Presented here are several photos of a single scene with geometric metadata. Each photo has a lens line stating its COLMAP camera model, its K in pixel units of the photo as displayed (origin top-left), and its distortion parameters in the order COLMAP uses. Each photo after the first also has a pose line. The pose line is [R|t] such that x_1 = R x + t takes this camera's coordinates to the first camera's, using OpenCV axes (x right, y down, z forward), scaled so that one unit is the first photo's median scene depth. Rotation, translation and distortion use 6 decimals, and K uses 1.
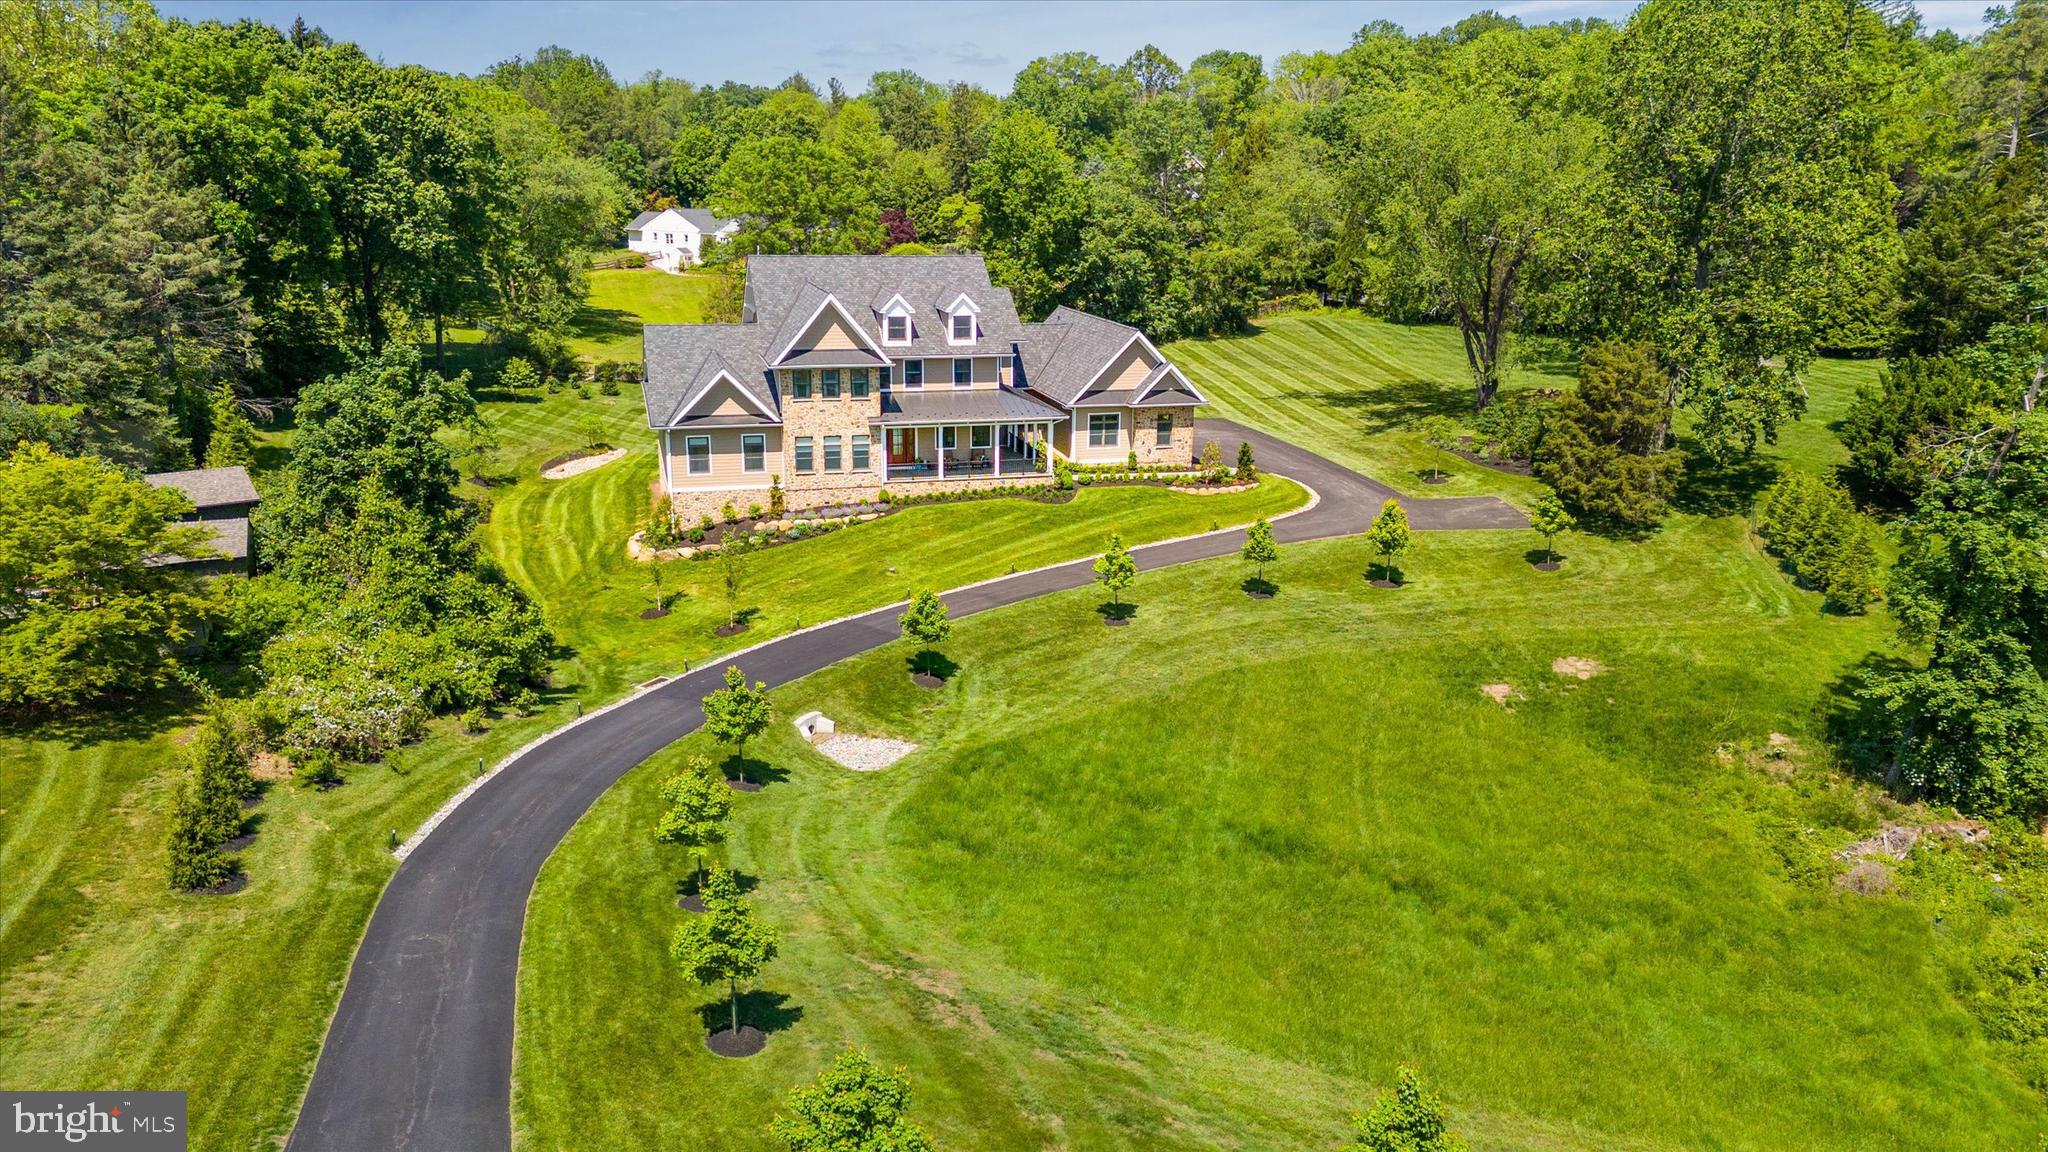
lens RADIAL K [[1516.8, 0, 1024.0], [0, 1516.8, 576.0], [0, 0, 1]] dist [0.071195, -0.002411]
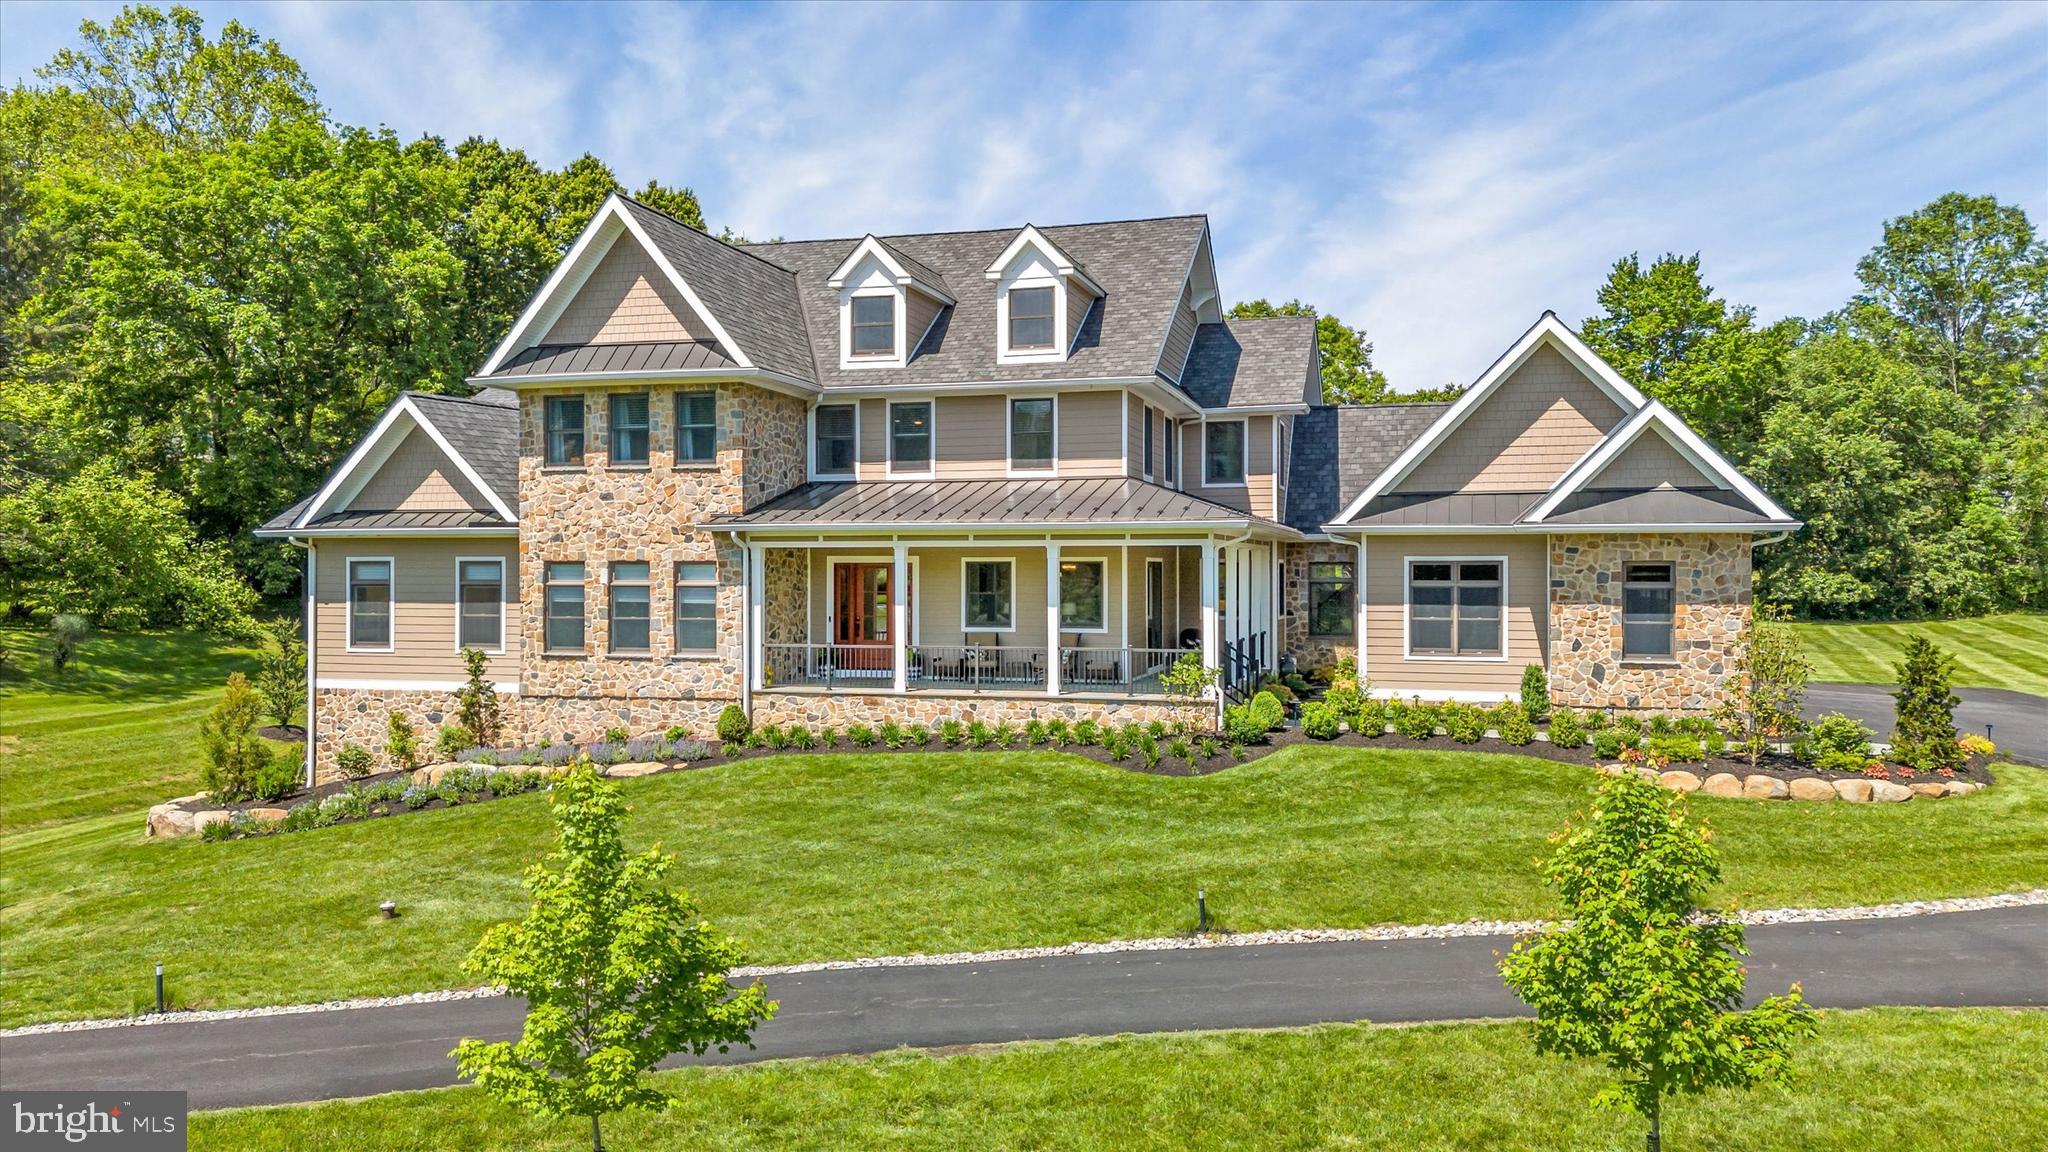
lens RADIAL K [[1516.8, 0, 1024.0], [0, 1516.8, 576.0], [0, 0, 1]] dist [0.071195, -0.002411]
pose [[0.863168, -0.007503, -0.504860, 0.154042], [-0.121514, 0.967415, -0.222133, -0.013287], [0.490076, 0.253086, 0.834130, 0.697109]]
